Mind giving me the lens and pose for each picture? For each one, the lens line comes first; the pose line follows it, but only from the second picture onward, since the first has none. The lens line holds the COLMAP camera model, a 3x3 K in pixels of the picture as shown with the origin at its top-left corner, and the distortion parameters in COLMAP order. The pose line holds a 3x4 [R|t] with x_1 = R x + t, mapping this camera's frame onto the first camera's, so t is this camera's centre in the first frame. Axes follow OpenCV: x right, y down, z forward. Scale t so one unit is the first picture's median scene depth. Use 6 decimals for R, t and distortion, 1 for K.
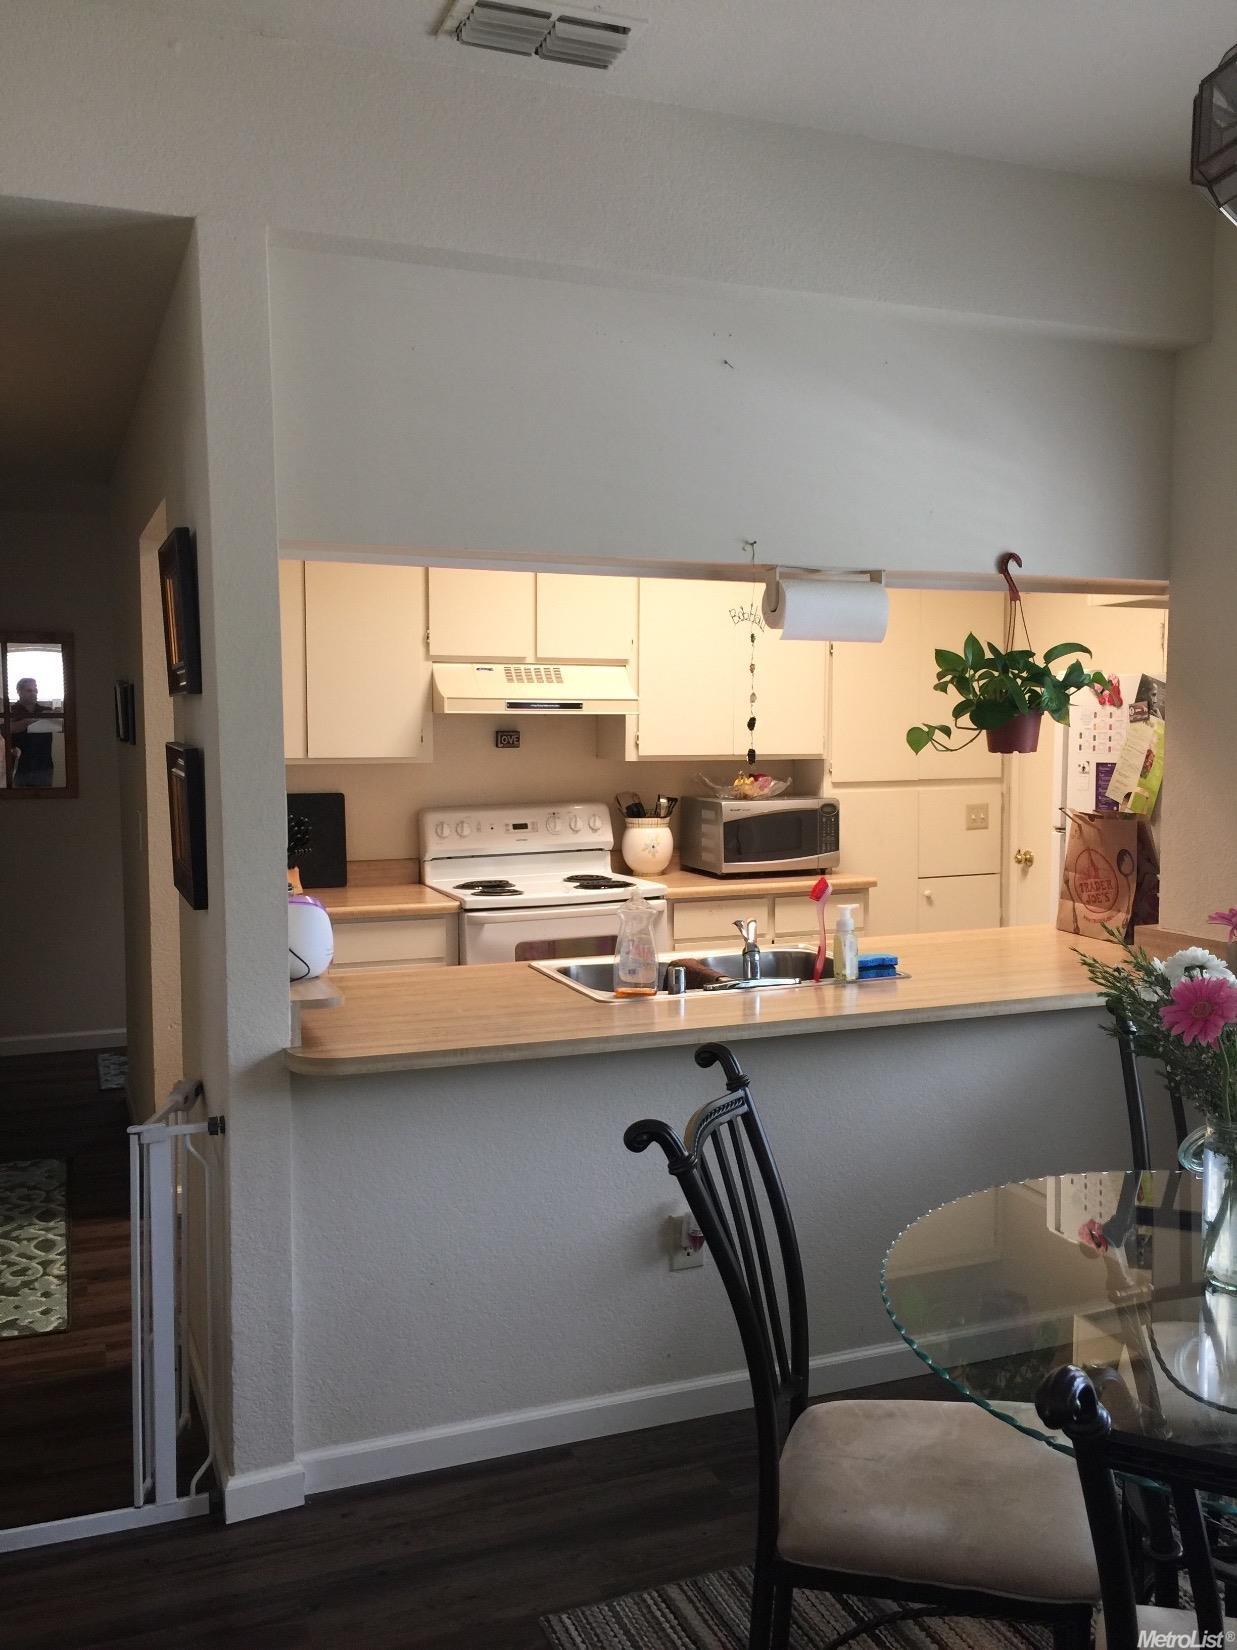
lens RADIAL K [[1397.6, 0, 630.9], [0, 1397.6, 841.8], [0, 0, 1]] dist [0.048492, -0.015623]
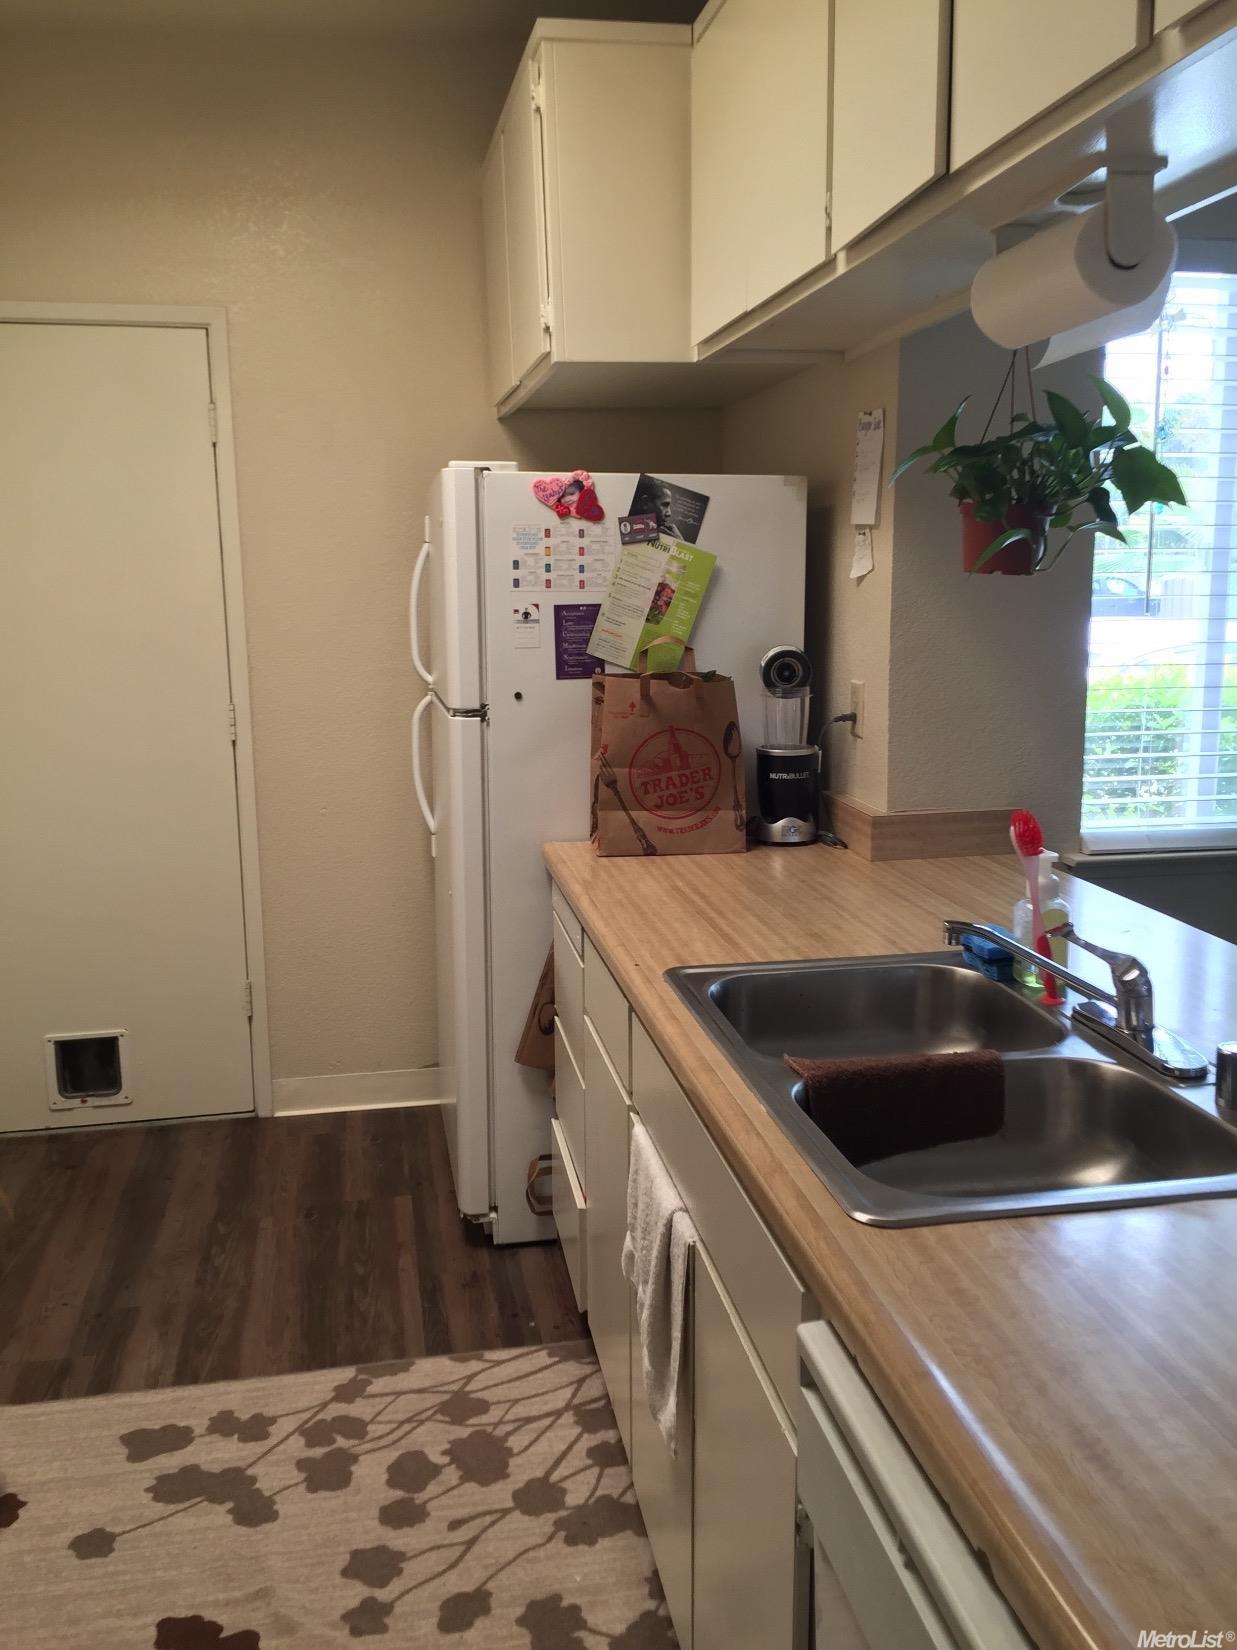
lens RADIAL K [[1397.6, 0, 631.2], [0, 1397.6, 834.5], [0, 0, 1]] dist [0.048492, -0.015623]
pose [[0.185994, -0.176161, 0.966630, -0.277695], [0.092742, 0.982552, 0.161218, -0.044864], [-0.978164, 0.059661, 0.199086, 0.705860]]
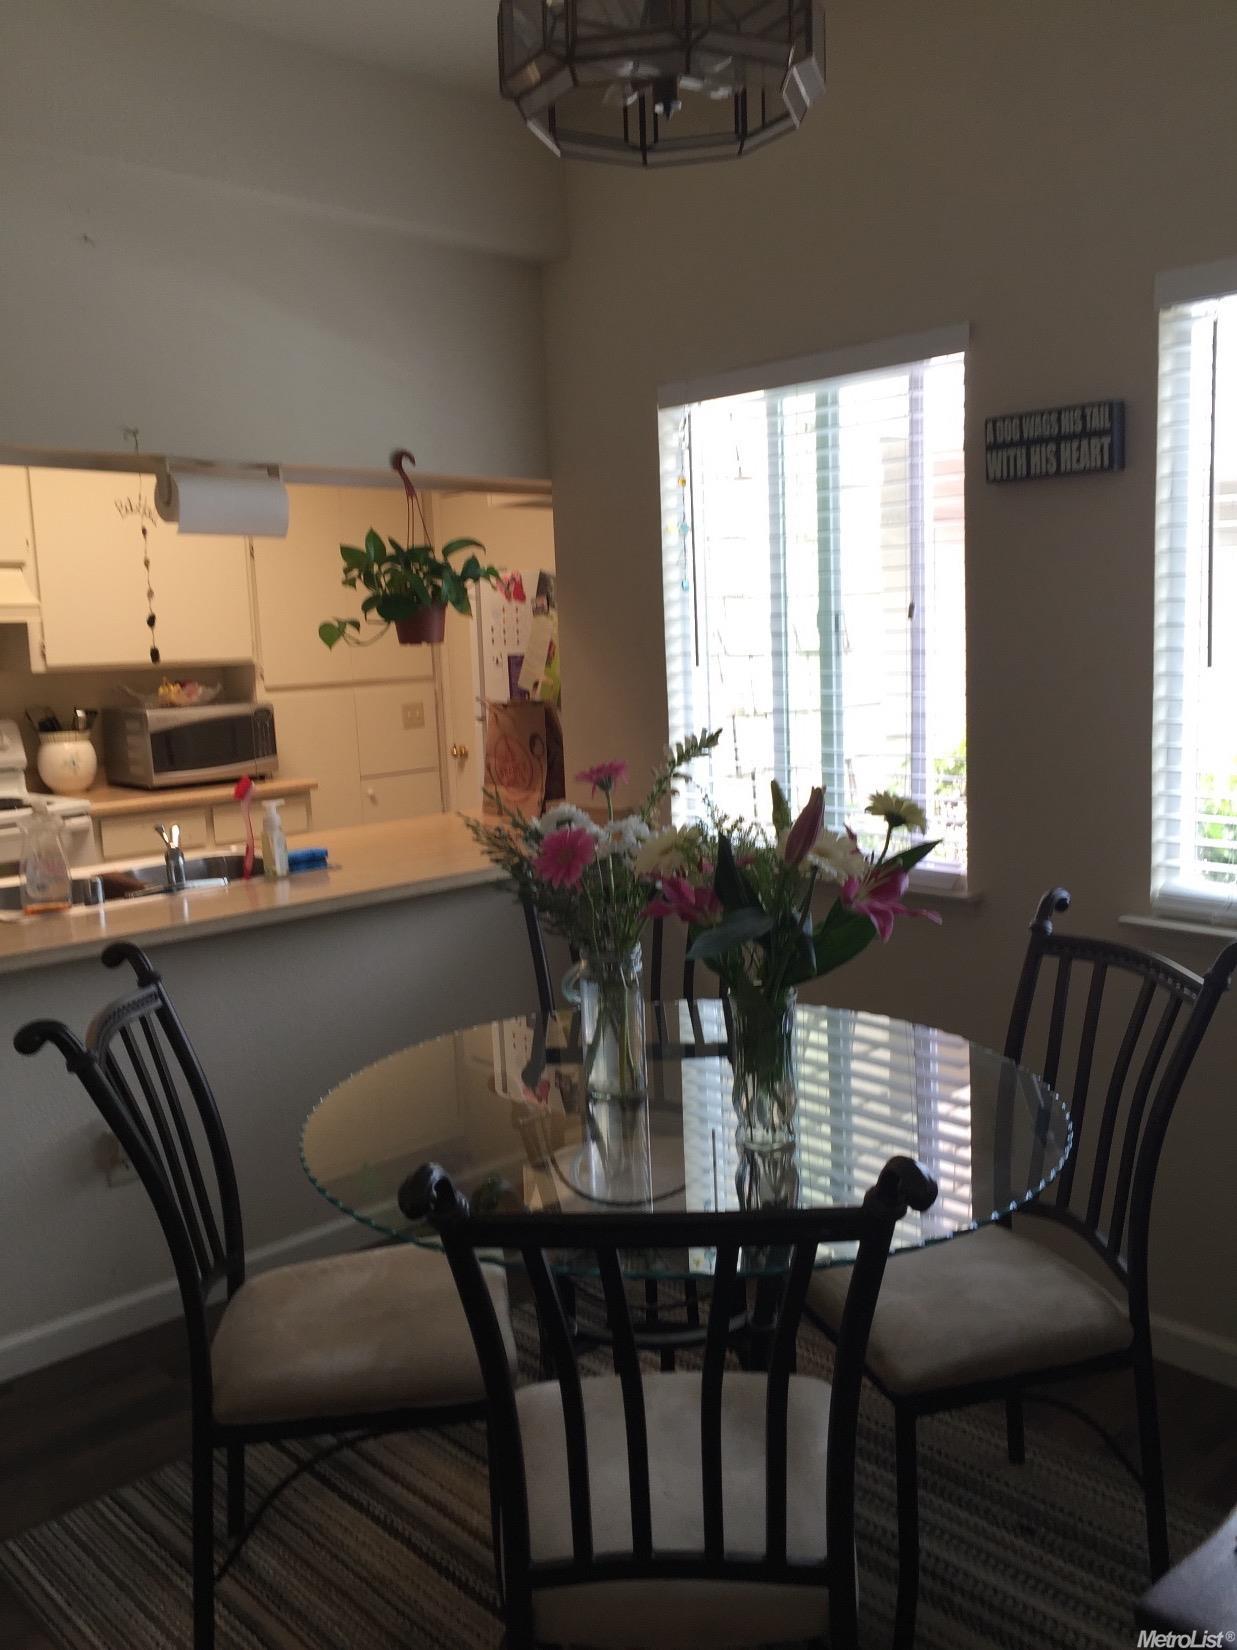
lens RADIAL K [[1397.6, 0, 633.2], [0, 1397.6, 819.2], [0, 0, 1]] dist [0.048492, -0.015623]
pose [[0.927474, -0.077459, 0.365777, 0.017539], [0.060373, 0.996493, 0.057942, 0.010267], [-0.368982, -0.031657, 0.928897, -0.022007]]
